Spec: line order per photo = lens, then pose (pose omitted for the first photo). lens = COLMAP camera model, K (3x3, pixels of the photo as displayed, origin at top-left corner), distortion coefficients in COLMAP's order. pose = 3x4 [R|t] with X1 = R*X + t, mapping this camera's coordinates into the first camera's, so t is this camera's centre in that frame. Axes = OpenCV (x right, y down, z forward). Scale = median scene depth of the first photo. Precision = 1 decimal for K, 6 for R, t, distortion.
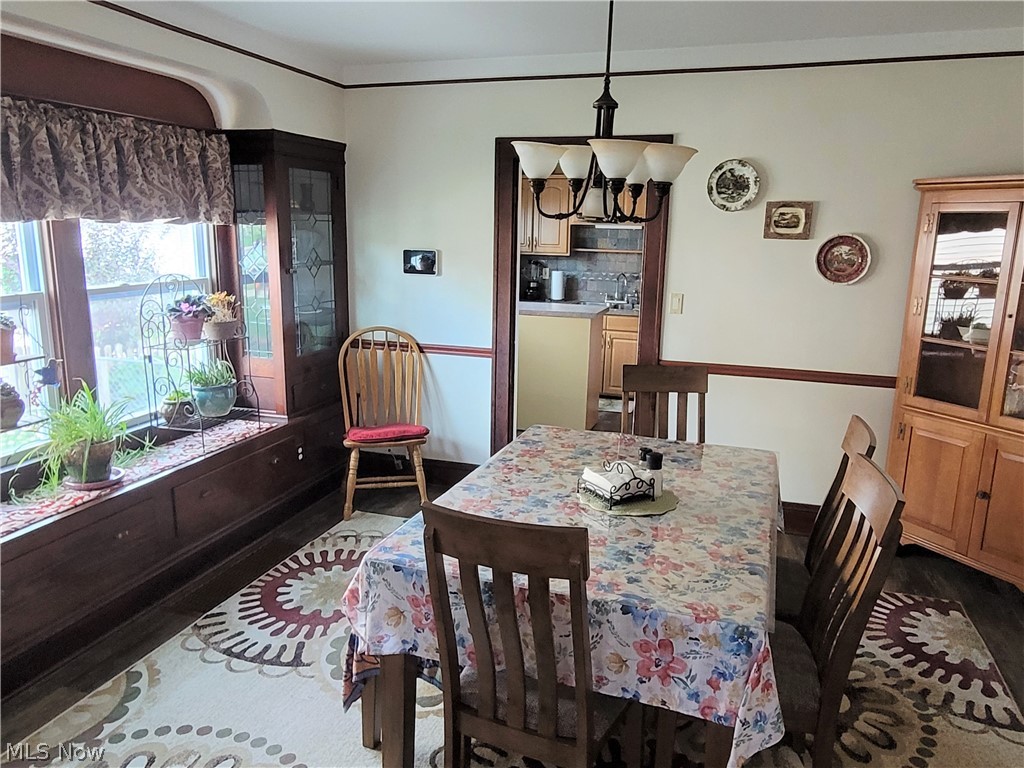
lens RADIAL K [[750.0, 0, 507.7], [0, 750.0, 389.8], [0, 0, 1]] dist [0.003043, -0.000176]
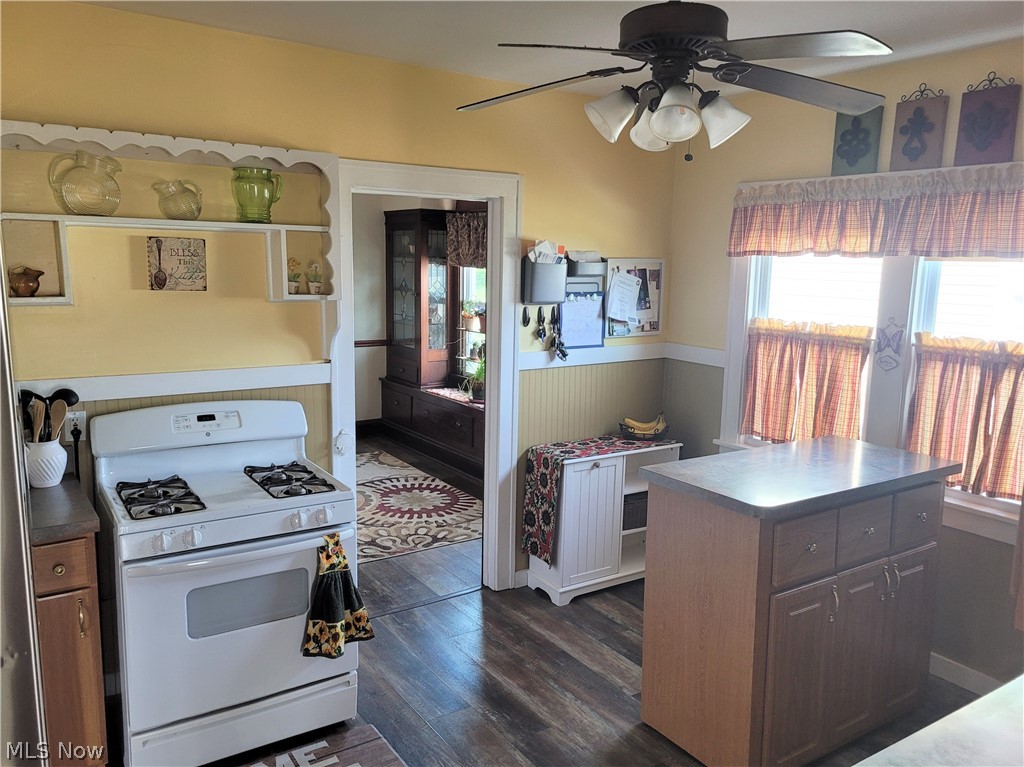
lens RADIAL K [[762.5, 0, 512.0], [0, 762.5, 383.5], [0, 0, 1]] dist [0.074332, -0.056249]
pose [[-0.597511, 0.098627, -0.795772, 0.971636], [-0.206537, 0.939993, 0.271581, -0.474500], [0.774805, 0.326629, -0.541286, 2.118218]]
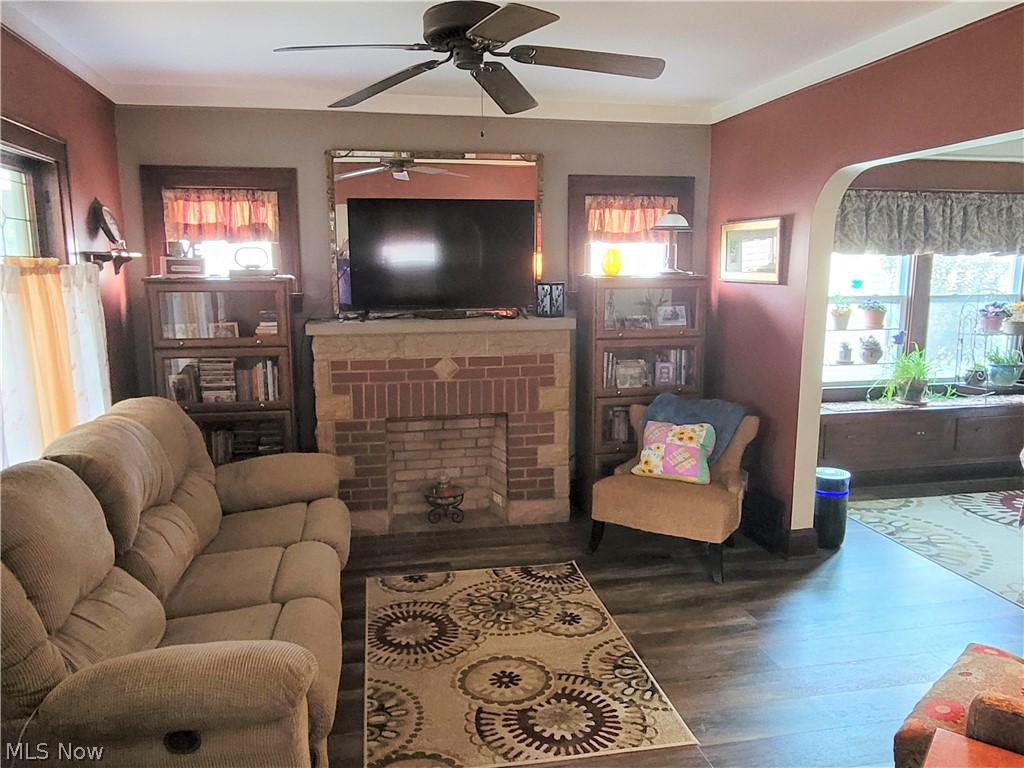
lens RADIAL K [[750.0, 0, 507.7], [0, 750.0, 389.8], [0, 0, 1]] dist [0.003043, -0.000176]
pose [[0.493511, 0.125253, -0.860673, 0.488569], [-0.177333, 0.983279, 0.041413, 0.187598], [0.851469, 0.132188, 0.507471, -0.694534]]
